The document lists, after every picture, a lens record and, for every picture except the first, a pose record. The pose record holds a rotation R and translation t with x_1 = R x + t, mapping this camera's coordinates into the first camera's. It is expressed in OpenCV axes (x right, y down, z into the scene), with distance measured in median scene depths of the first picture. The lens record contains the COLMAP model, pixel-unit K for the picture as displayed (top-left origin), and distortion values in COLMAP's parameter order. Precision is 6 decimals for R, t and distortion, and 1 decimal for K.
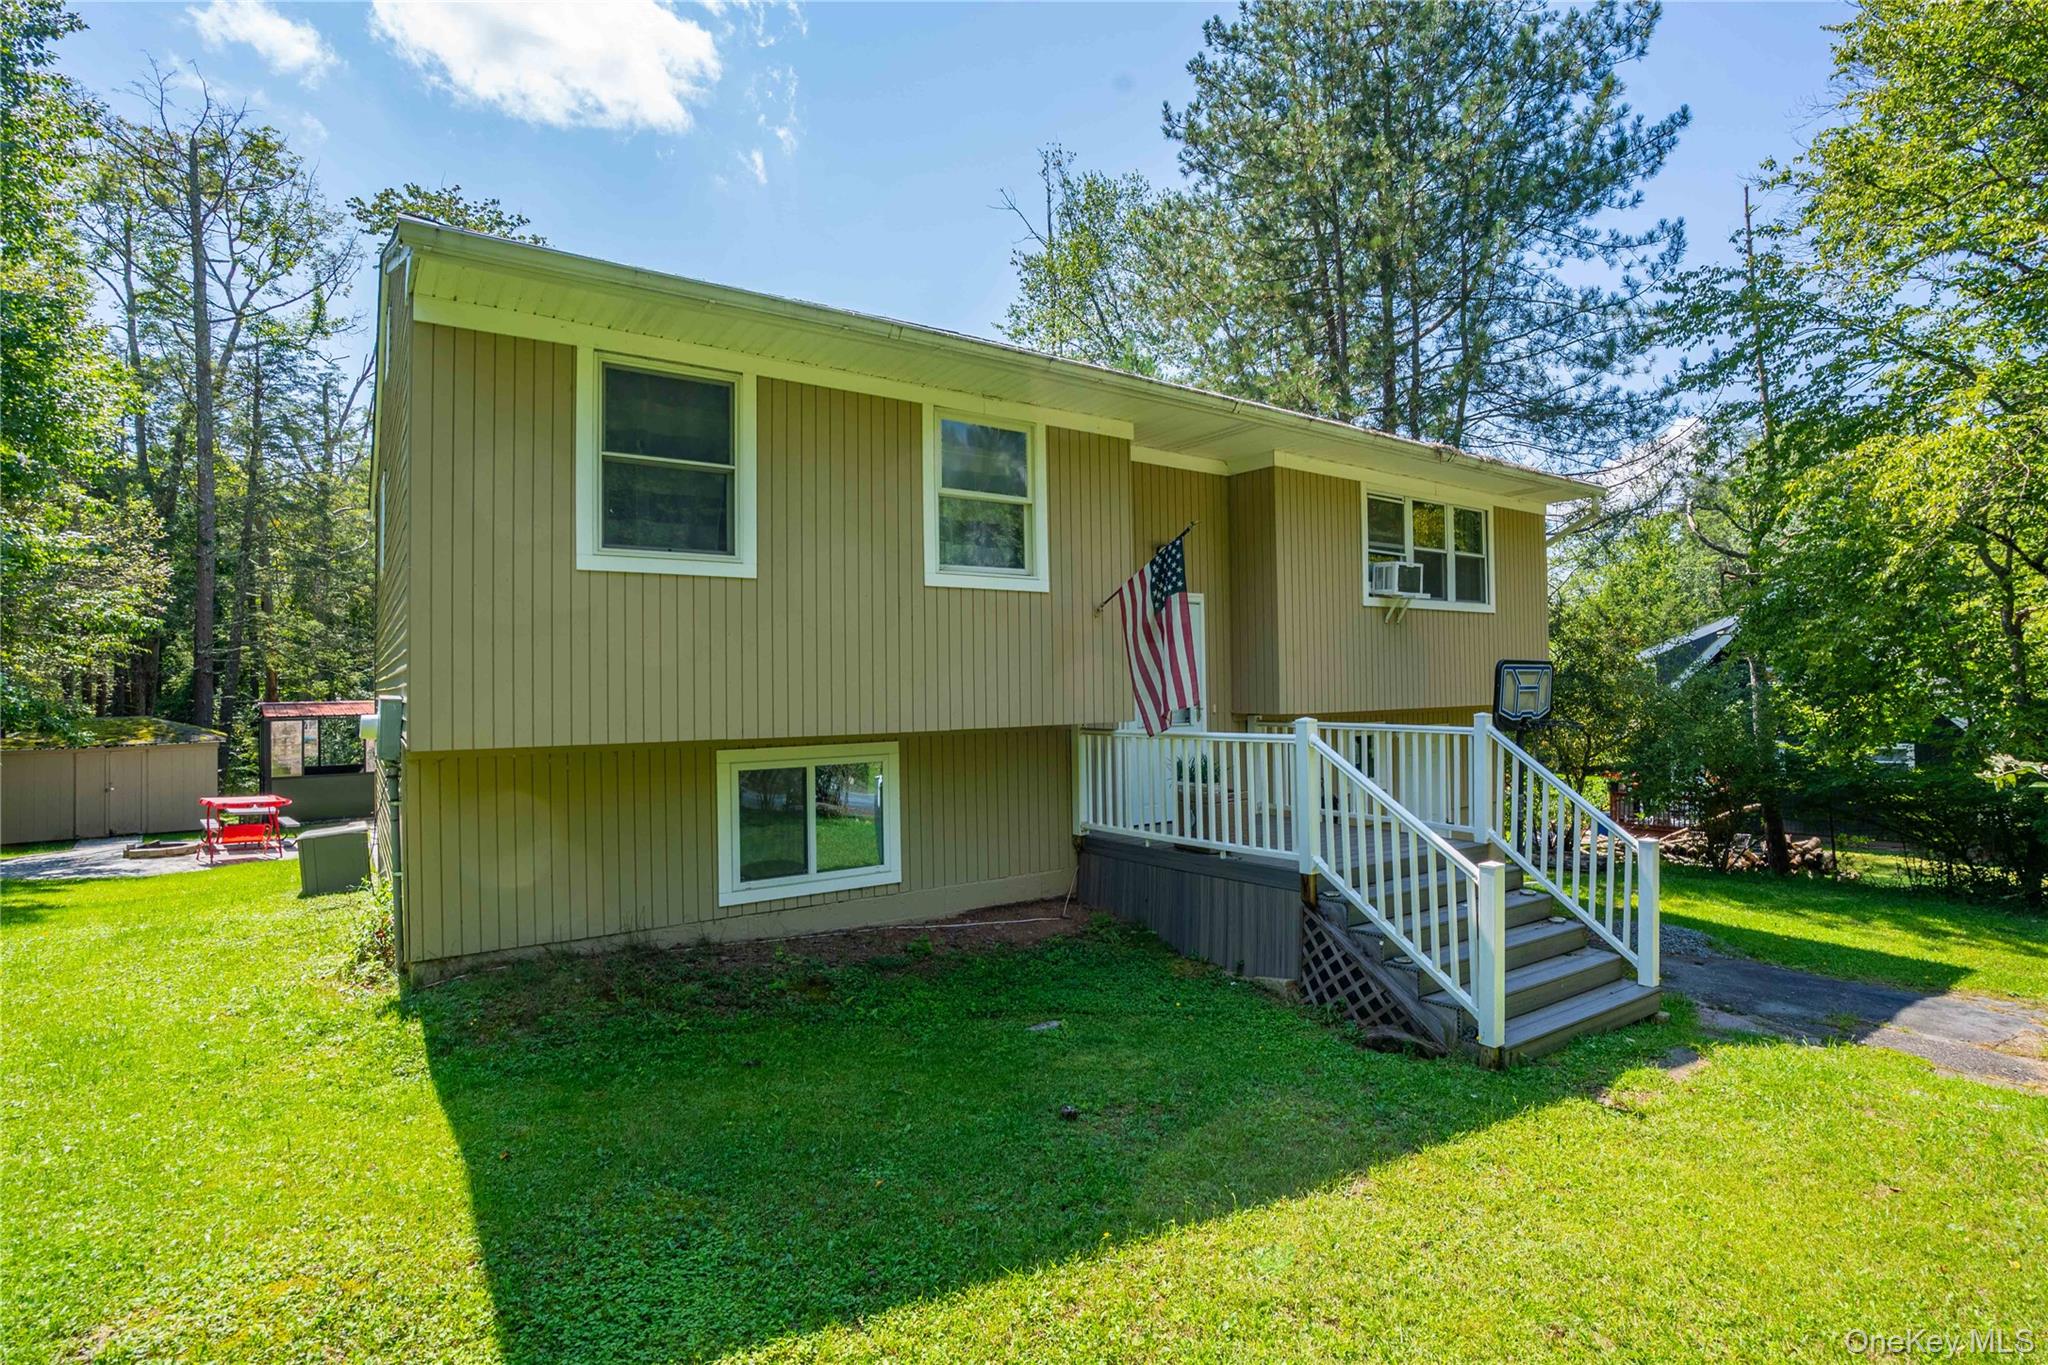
lens RADIAL K [[957.5, 0, 1024.0], [0, 957.5, 682.5], [0, 0, 1]] dist [-0.030519, 0.000090]
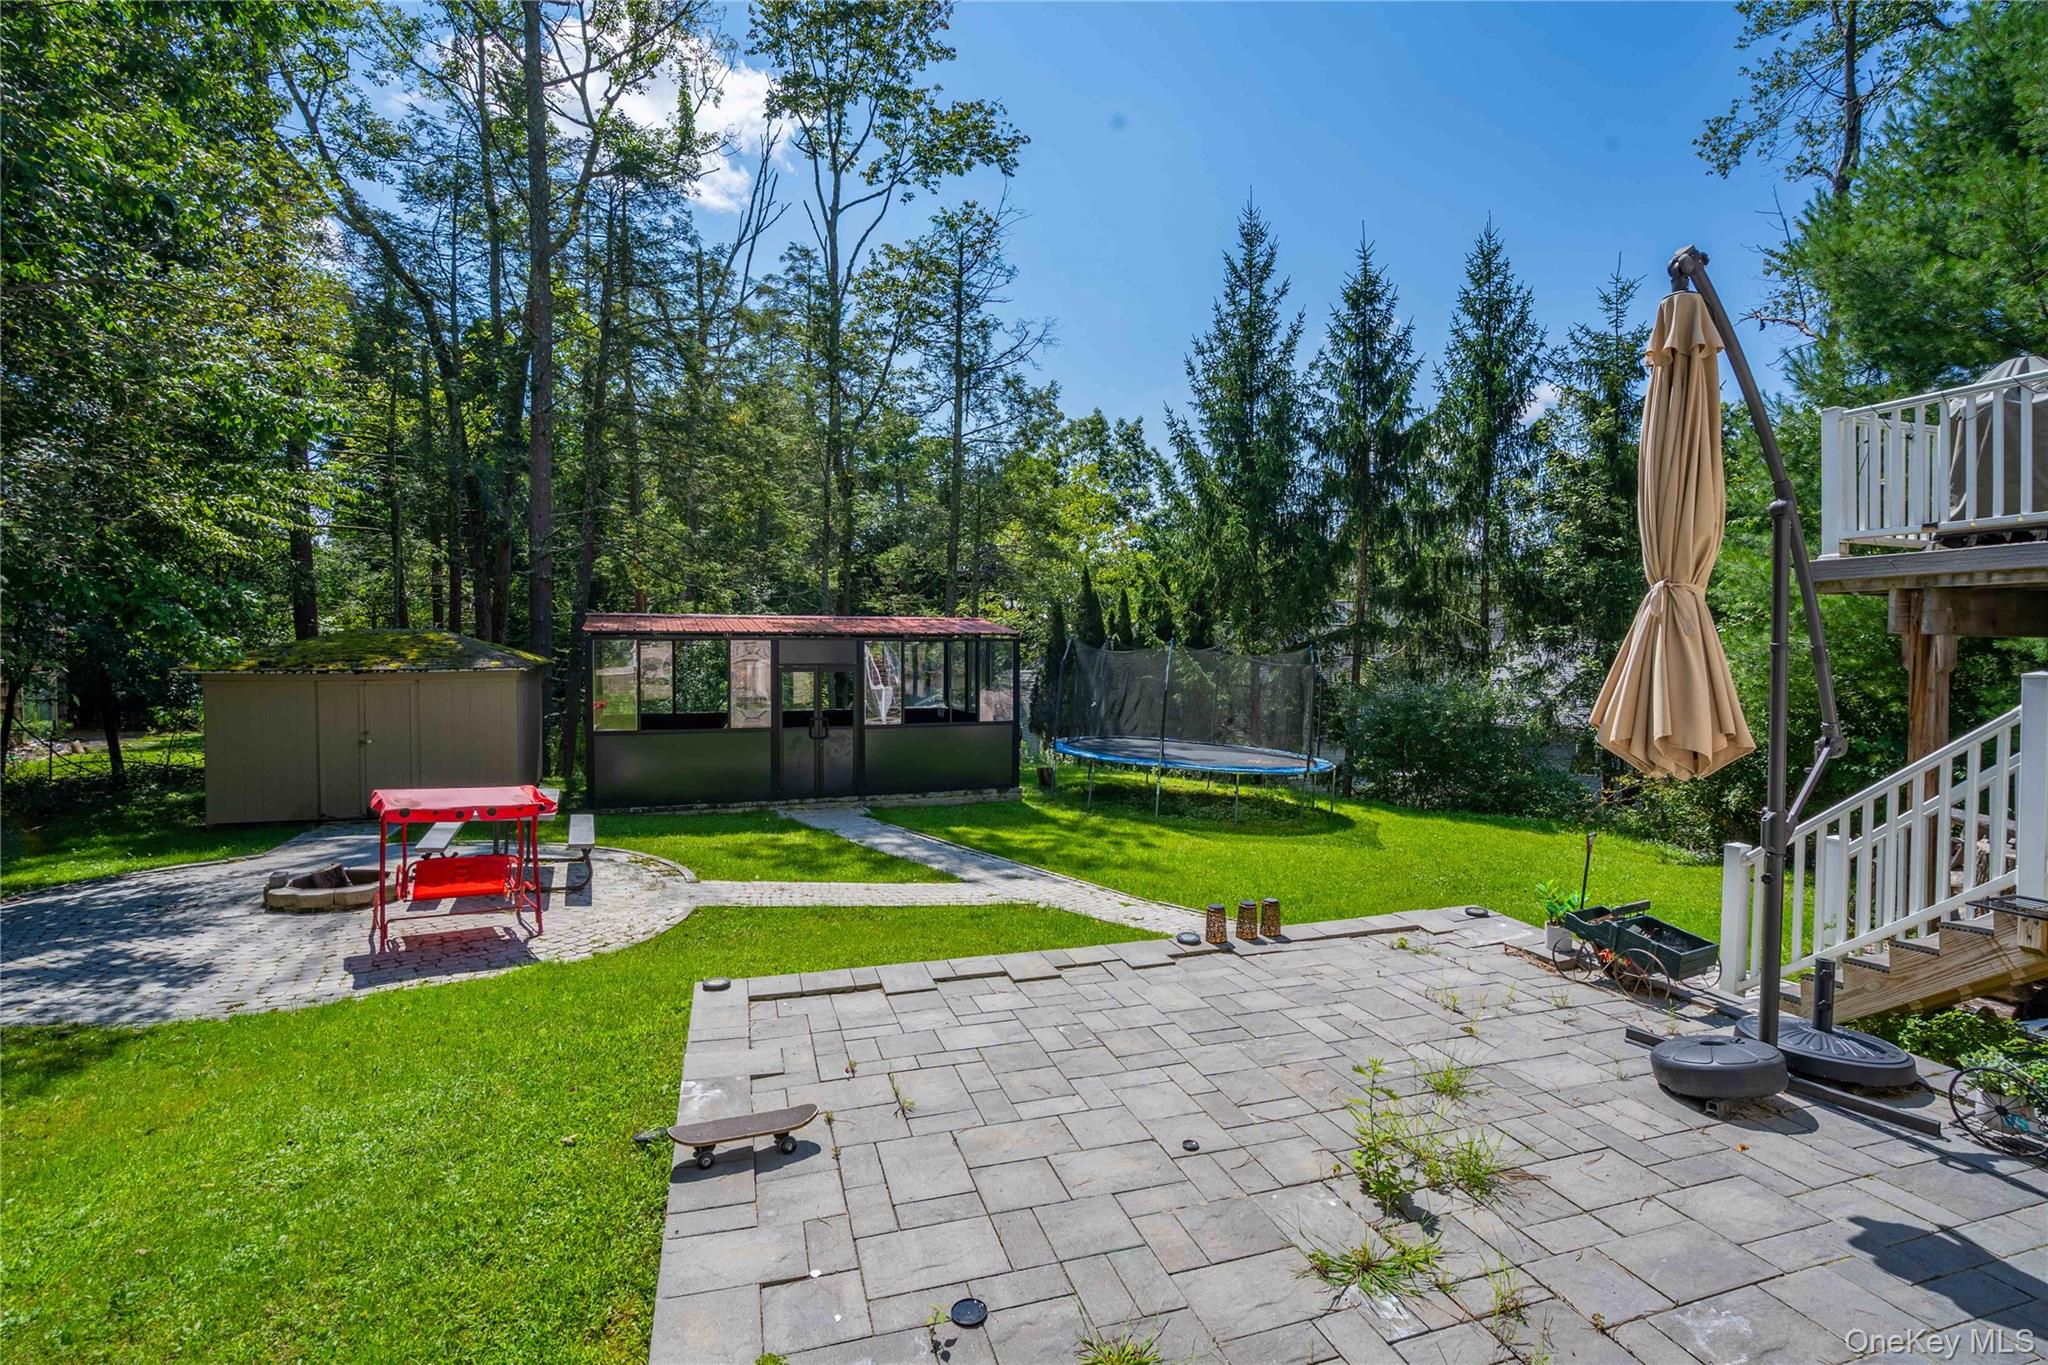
lens RADIAL K [[934.6, 0, 1024.0], [0, 934.6, 682.5], [0, 0, 1]] dist [-0.060570, 0.028458]
pose [[0.949768, 0.015273, -0.312582, -0.265745], [-0.003999, 0.999319, 0.036676, 0.034600], [0.312929, -0.033584, 0.949182, 0.383988]]
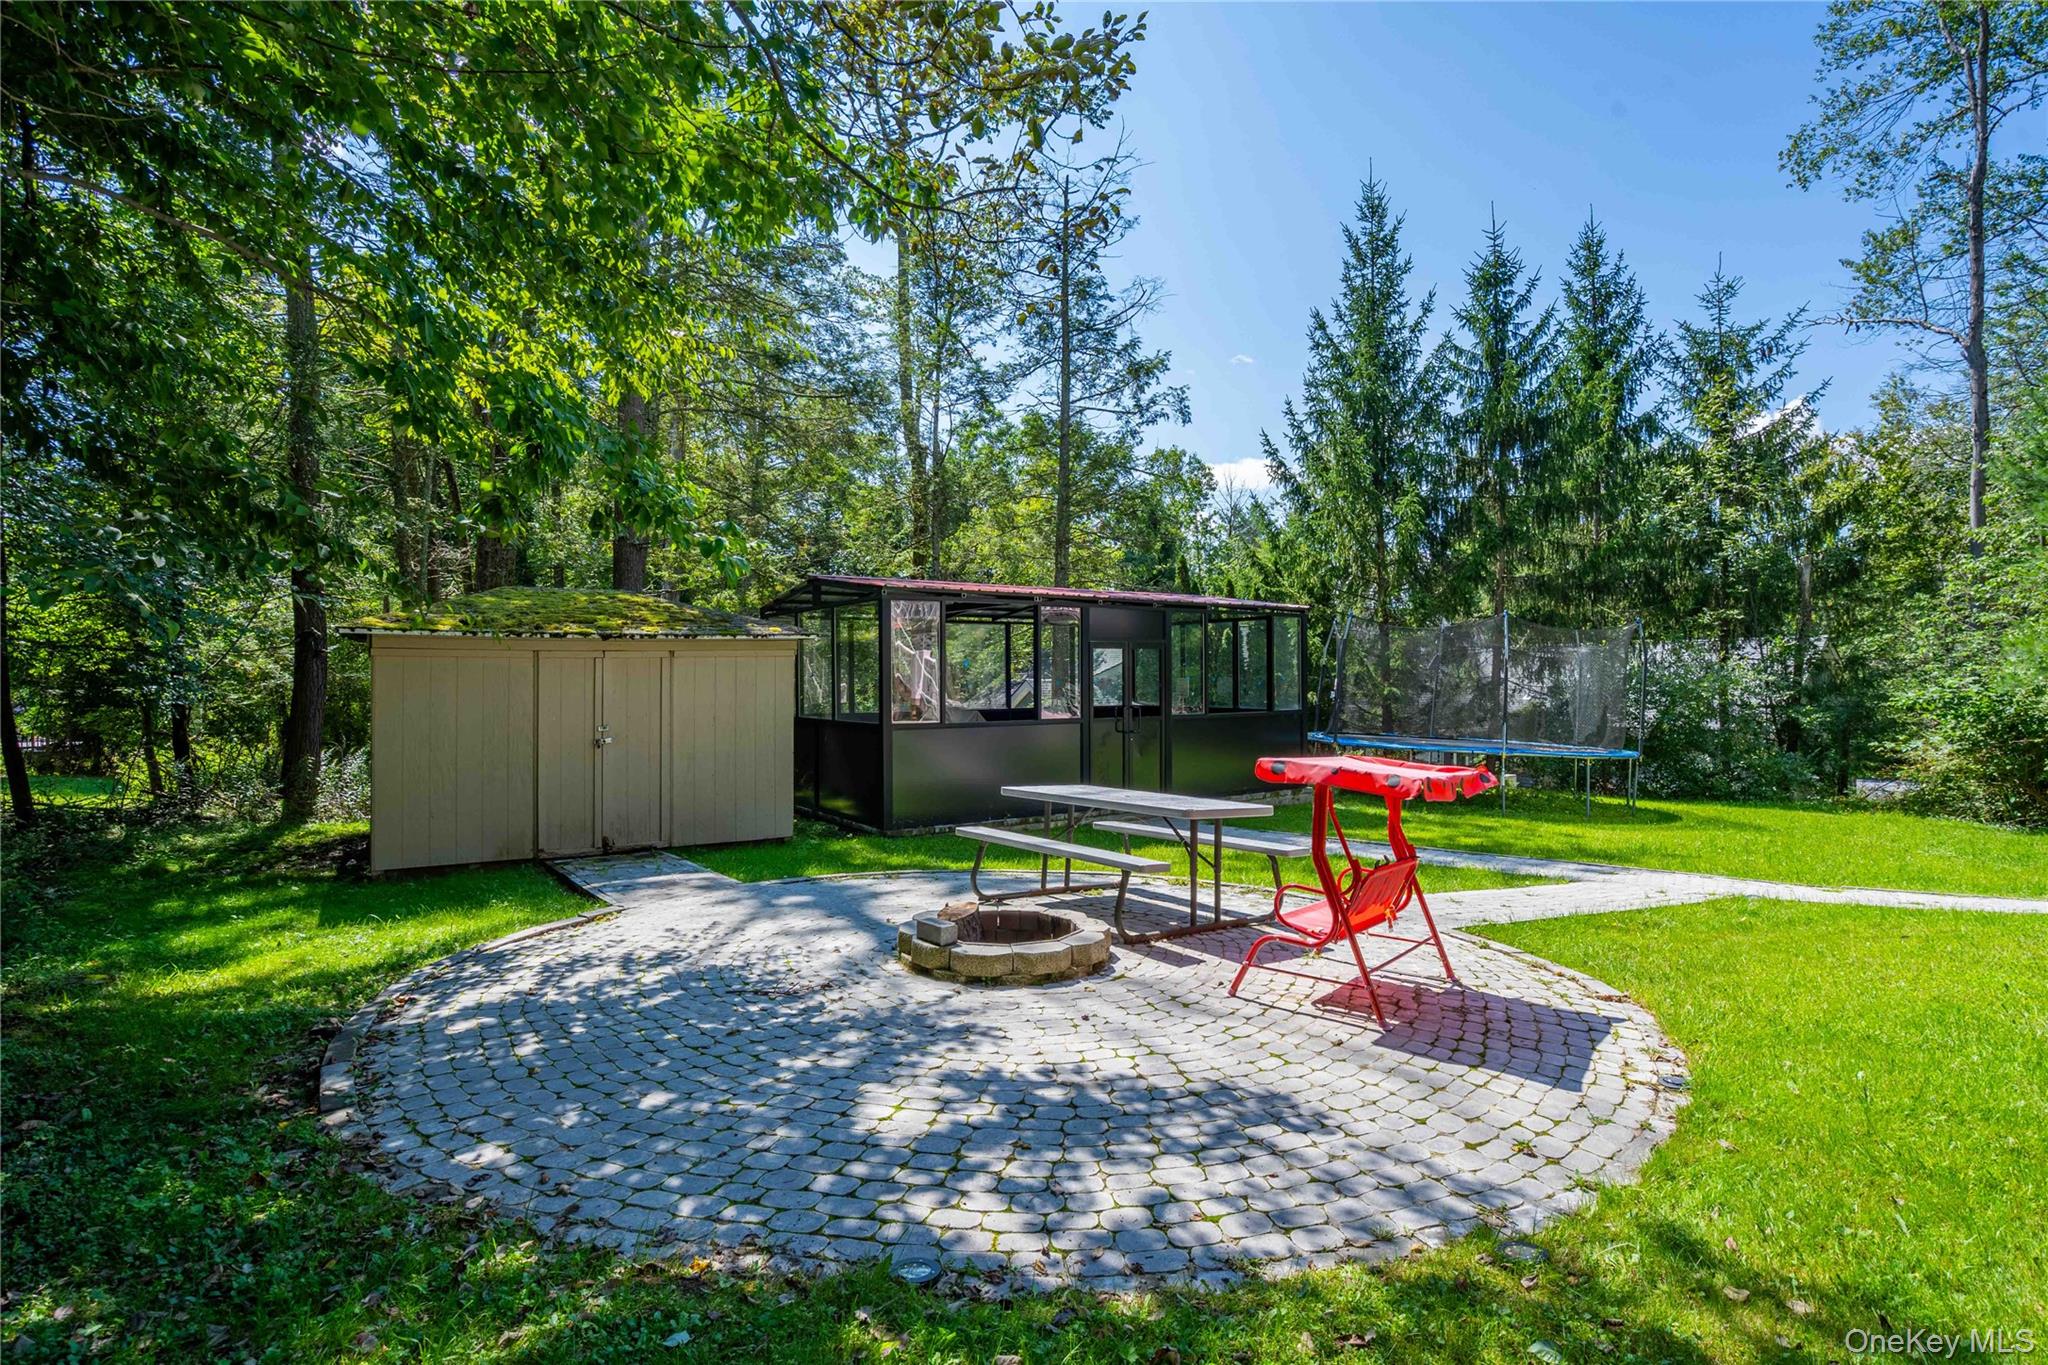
lens RADIAL K [[957.5, 0, 1024.0], [0, 957.5, 682.5], [0, 0, 1]] dist [-0.030519, 0.000090]
pose [[0.993463, -0.009219, -0.113779, -0.509716], [0.009367, 0.999956, 0.000766, 0.059893], [0.113766, -0.001826, 0.993506, 0.406869]]
